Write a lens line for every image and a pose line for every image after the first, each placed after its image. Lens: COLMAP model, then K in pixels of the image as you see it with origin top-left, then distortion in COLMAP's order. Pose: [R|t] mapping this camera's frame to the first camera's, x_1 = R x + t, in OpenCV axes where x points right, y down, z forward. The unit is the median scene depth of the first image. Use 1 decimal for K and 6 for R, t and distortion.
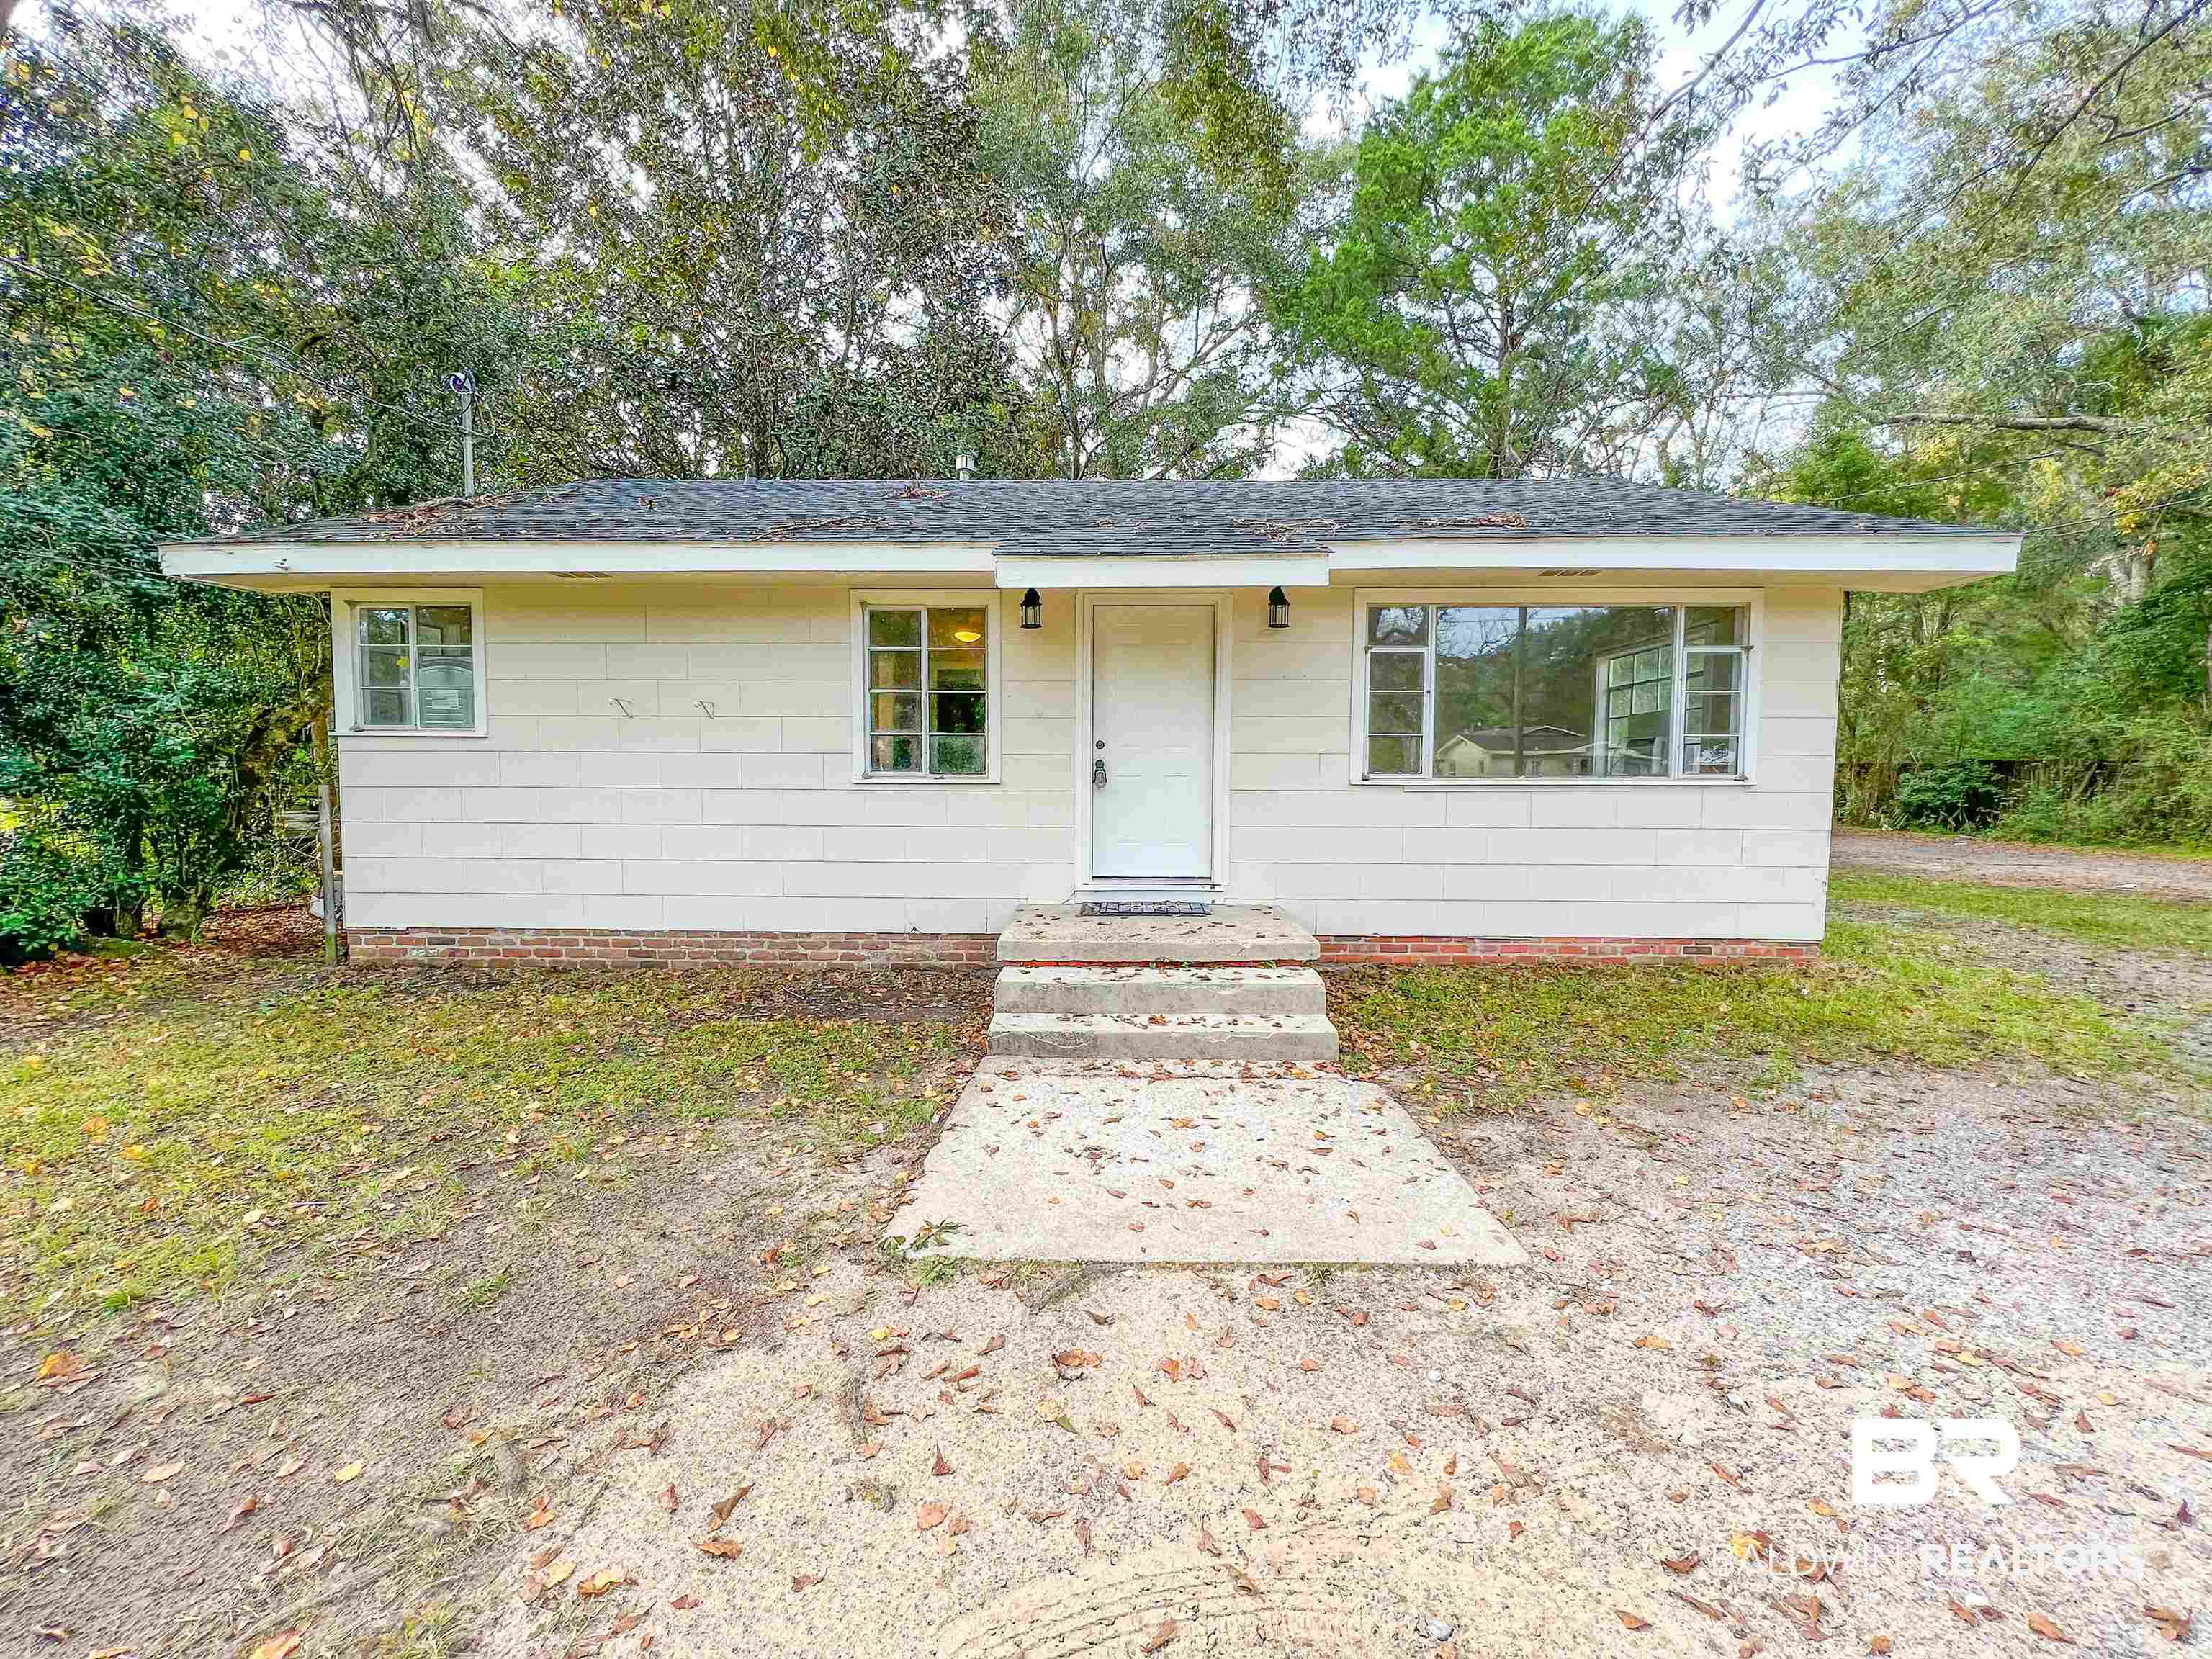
lens RADIAL K [[884.2, 0, 1098.7], [0, 884.2, 822.3], [0, 0, 1]] dist [-0.003126, 0.001402]
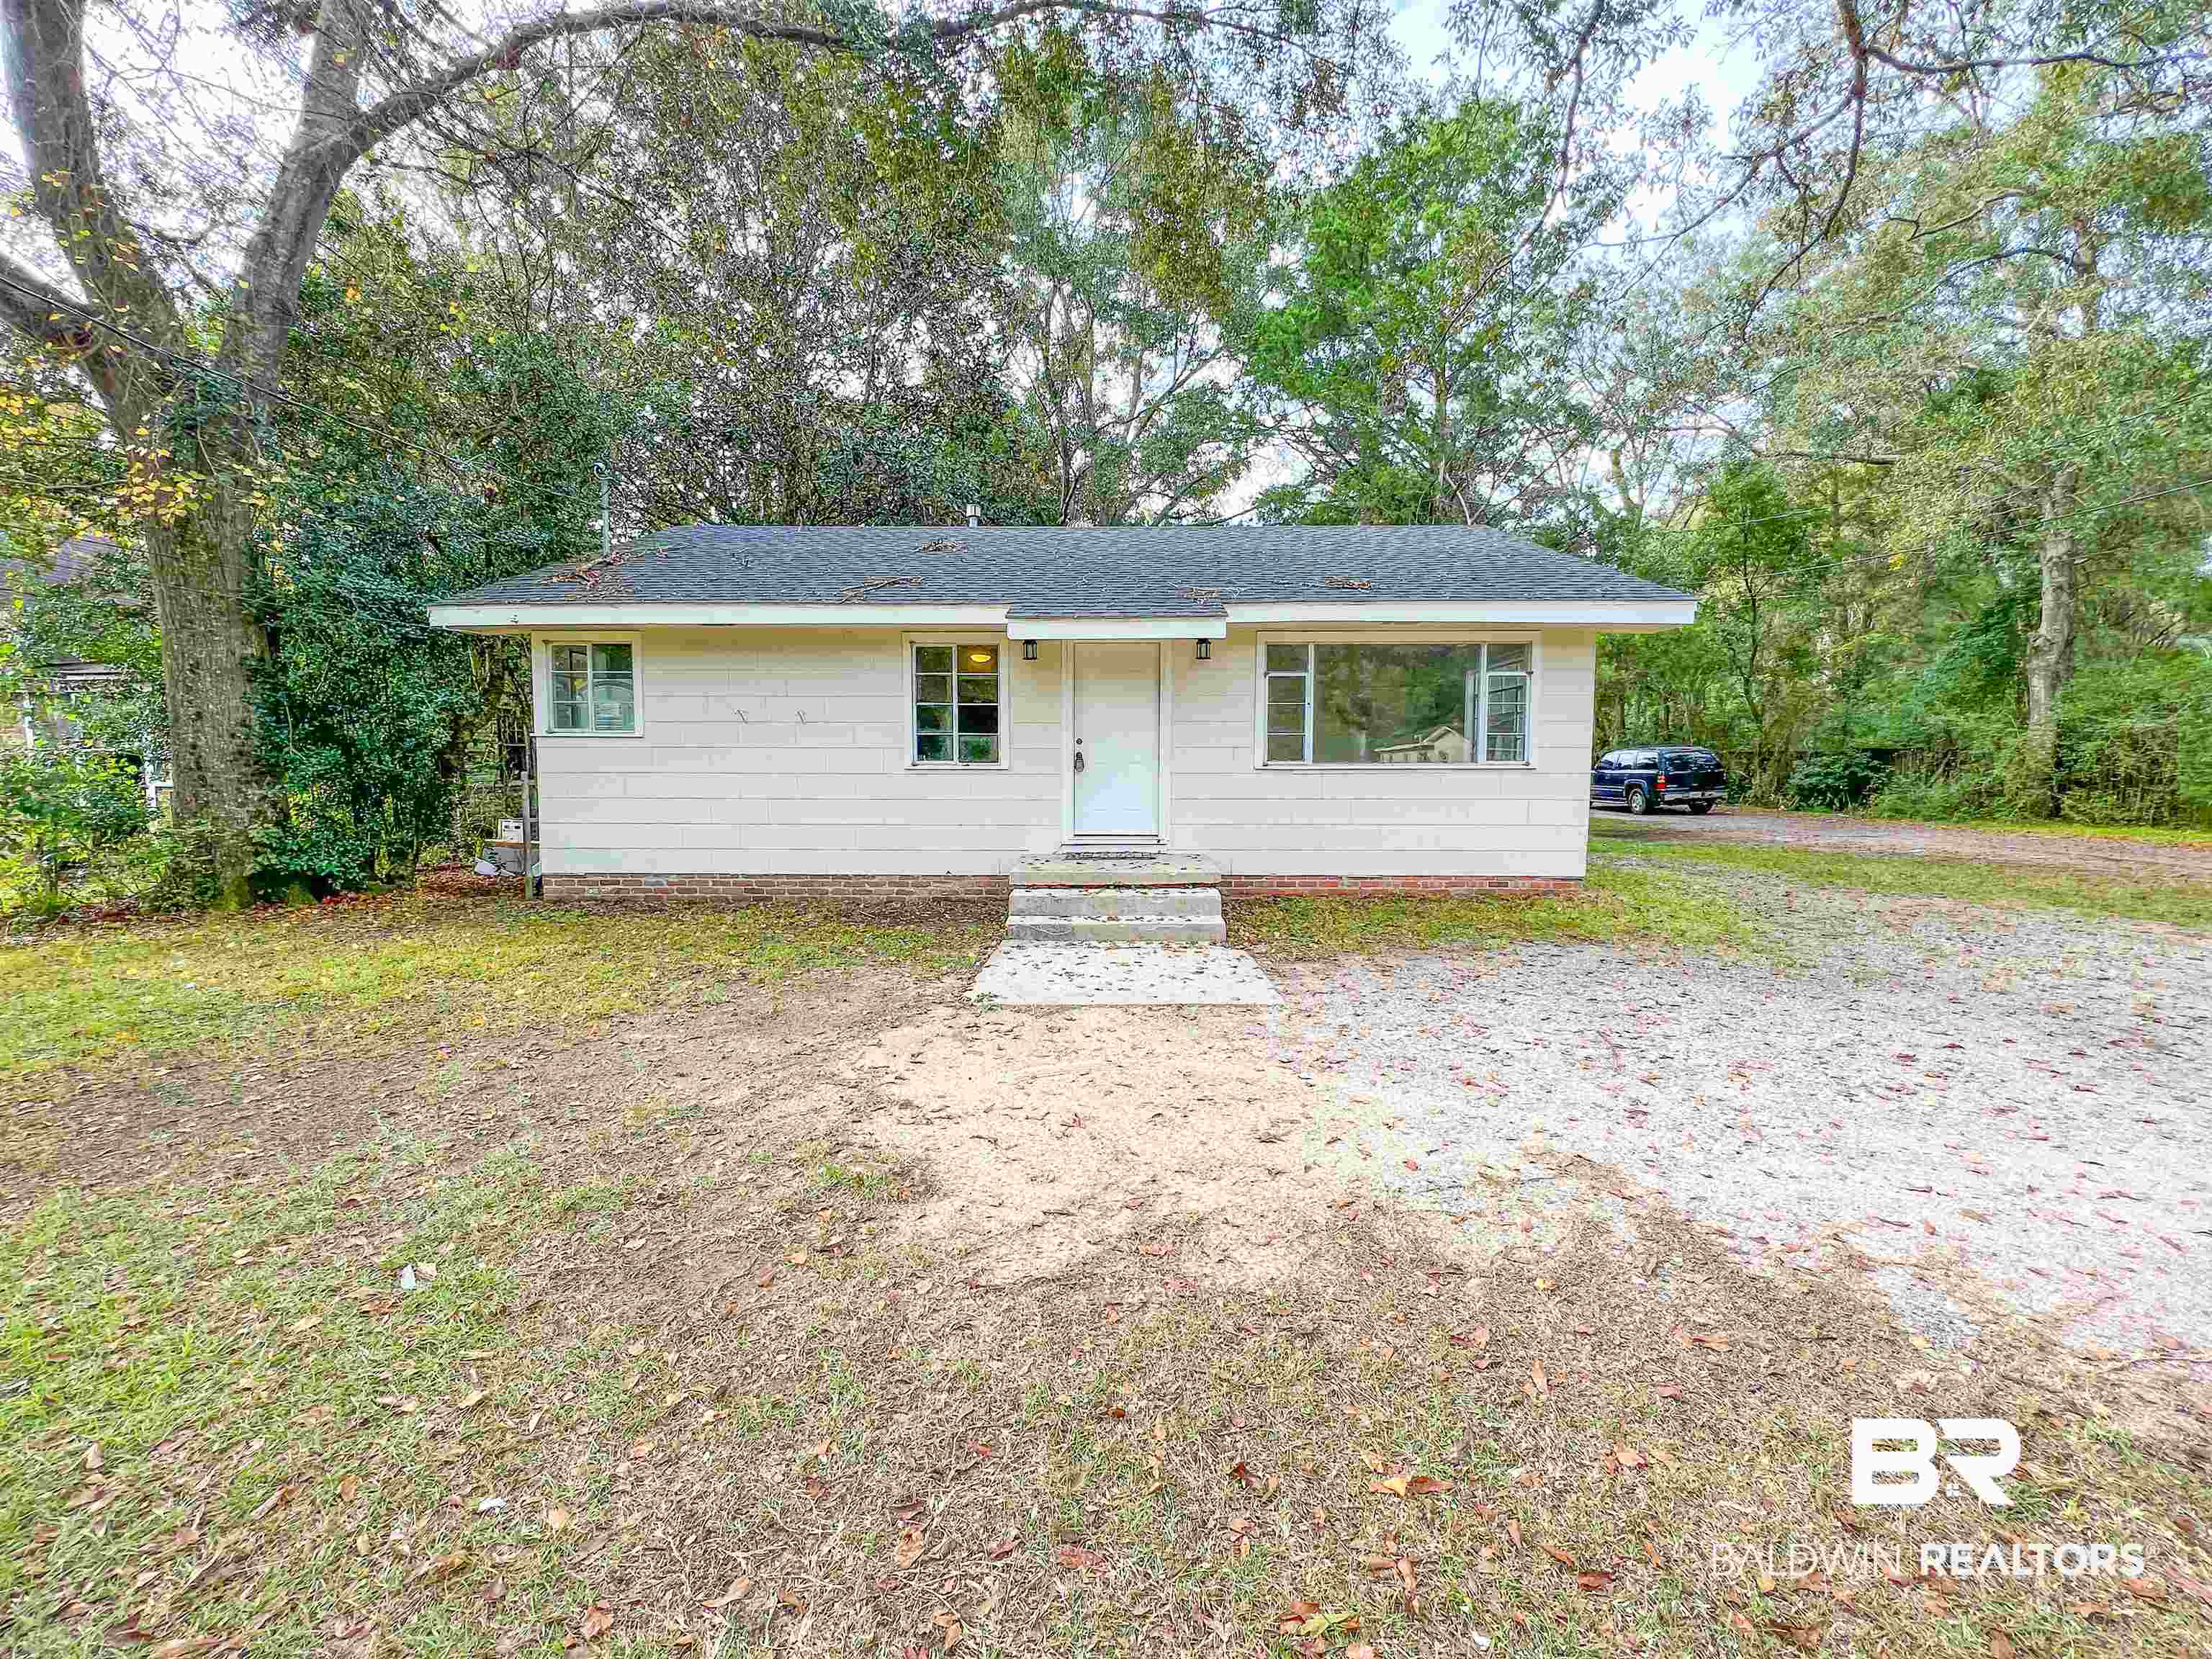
lens RADIAL K [[884.2, 0, 1100.4], [0, 884.2, 821.2], [0, 0, 1]] dist [-0.003126, 0.001402]
pose [[0.999953, -0.003820, 0.008918, 0.022523], [0.003728, 0.999940, 0.010301, 0.025629], [-0.008957, -0.010268, 0.999907, -0.418524]]
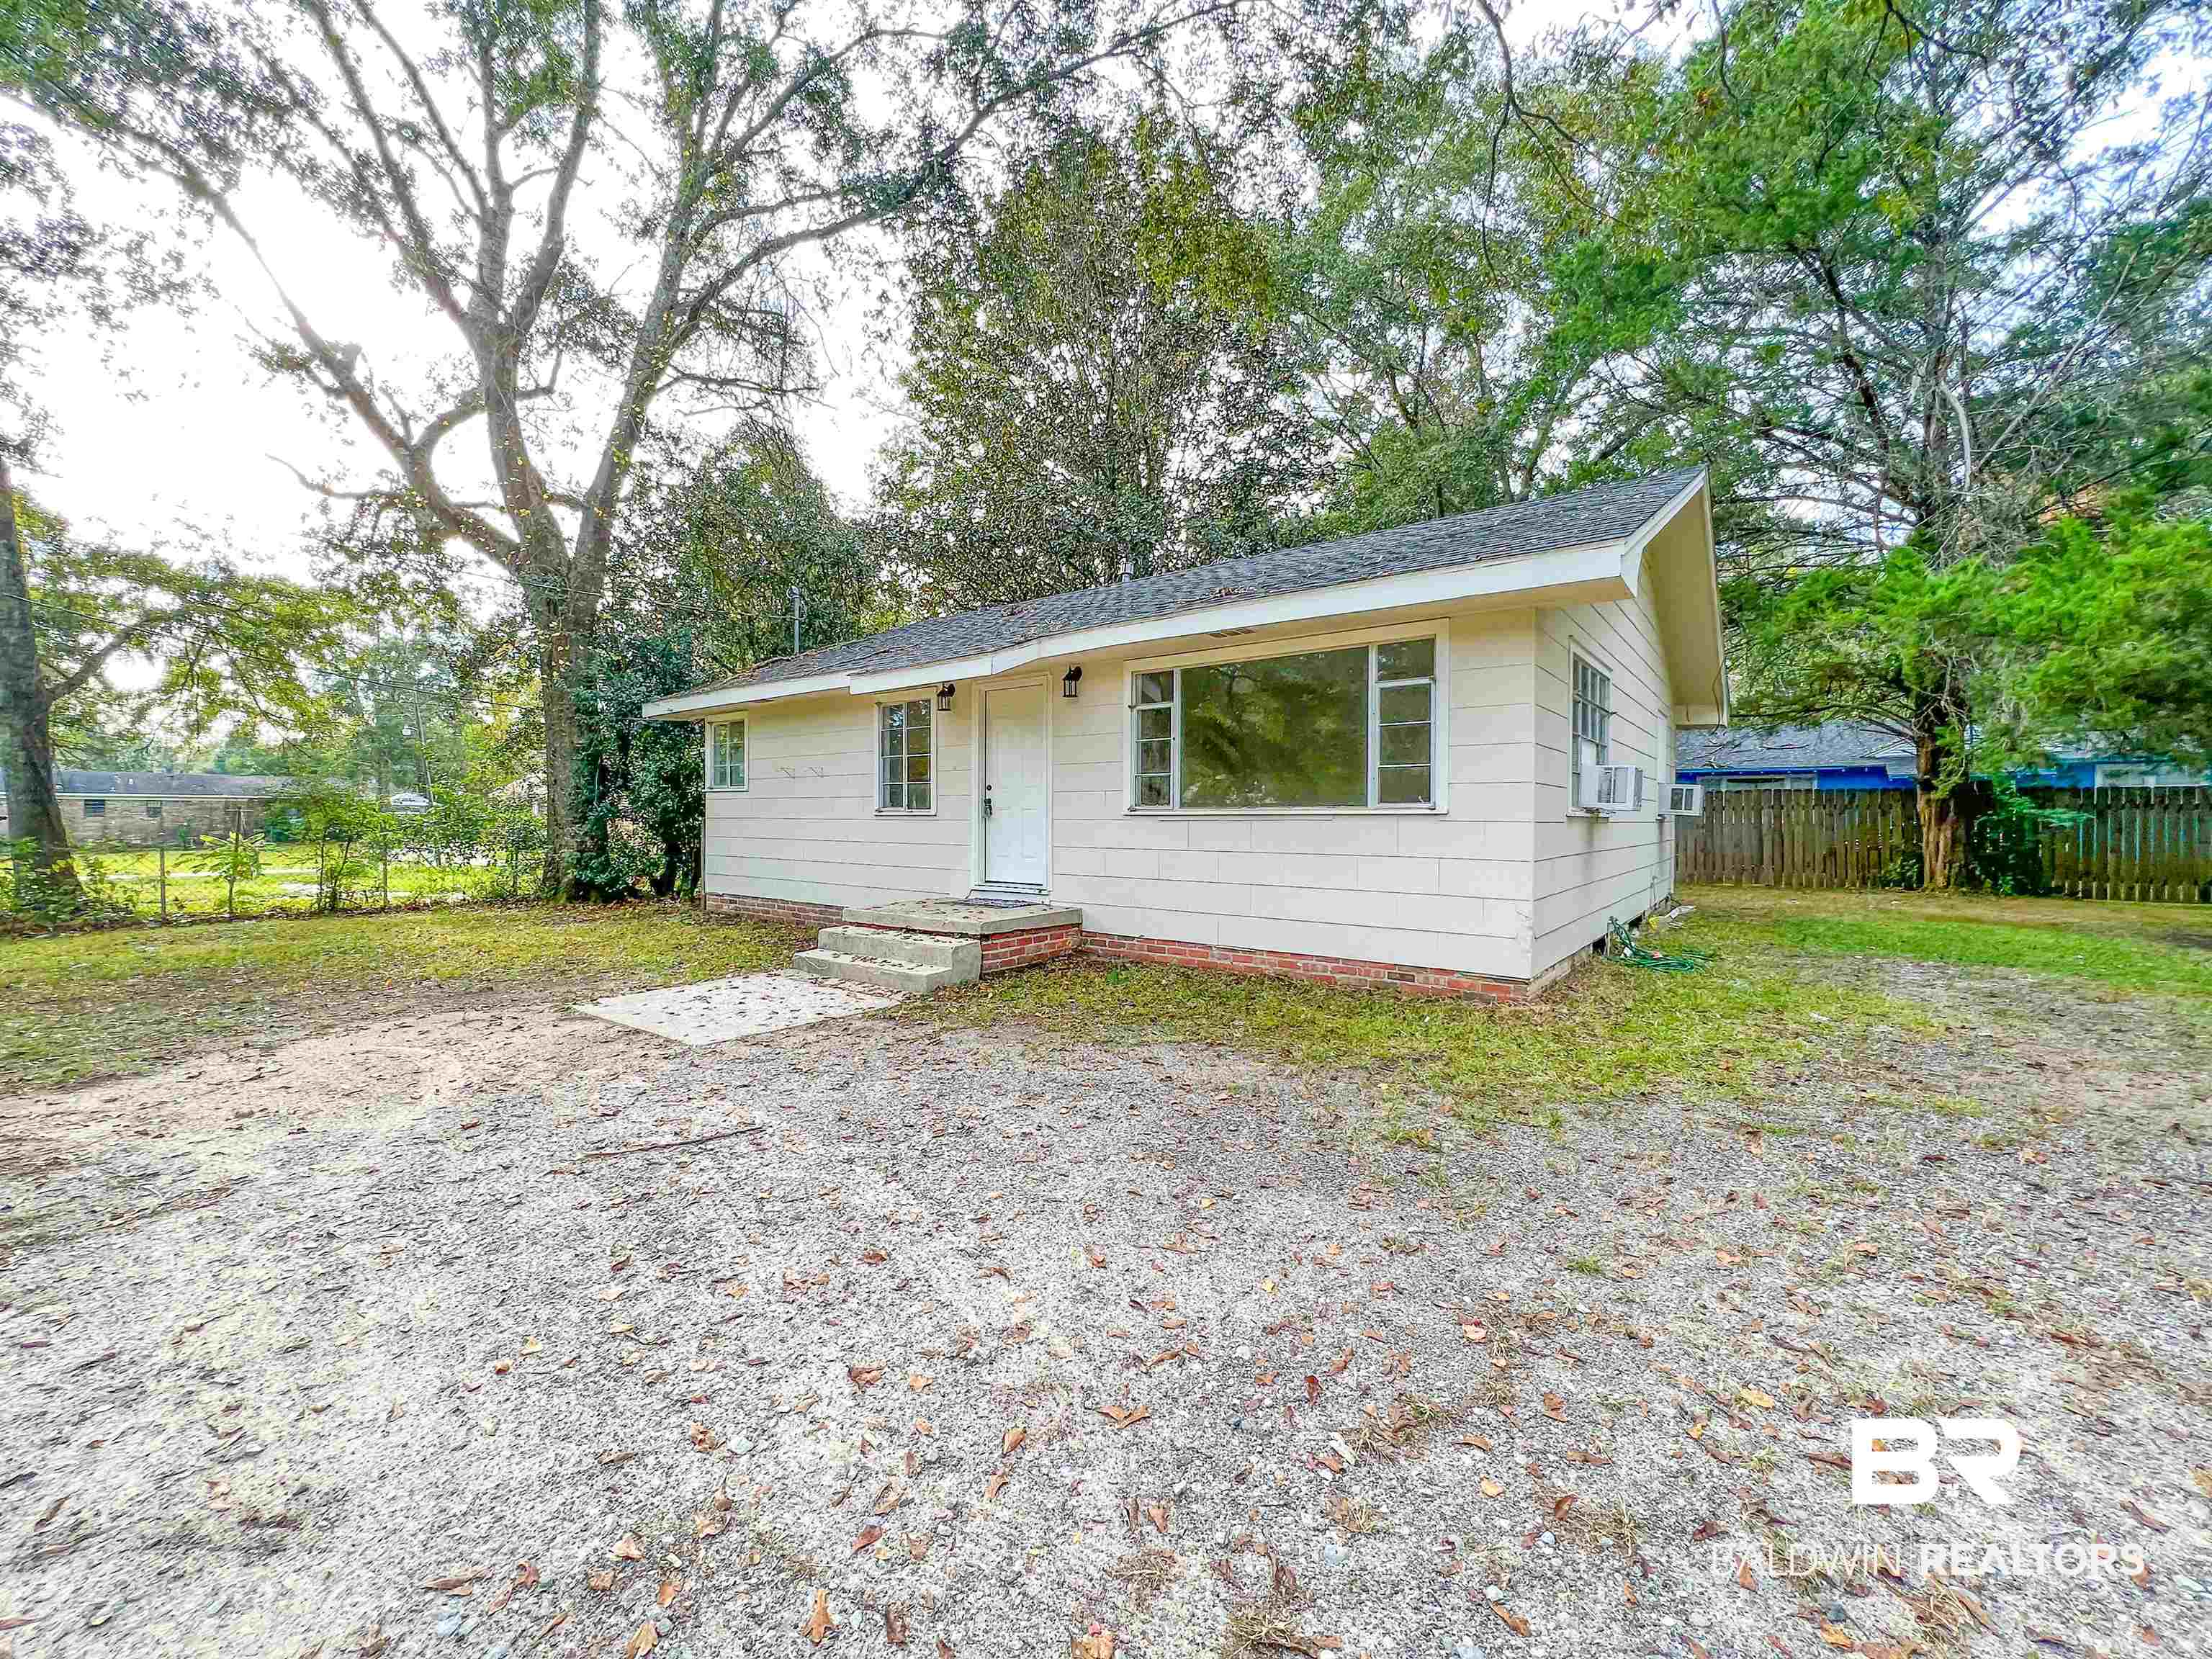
lens RADIAL K [[884.2, 0, 1114.4], [0, 884.2, 830.8], [0, 0, 1]] dist [-0.003126, 0.001402]
pose [[0.806598, 0.007372, -0.591054, 1.009639], [-0.034318, 0.998820, -0.034375, 0.023301], [0.590103, 0.048011, 0.805899, -0.023256]]
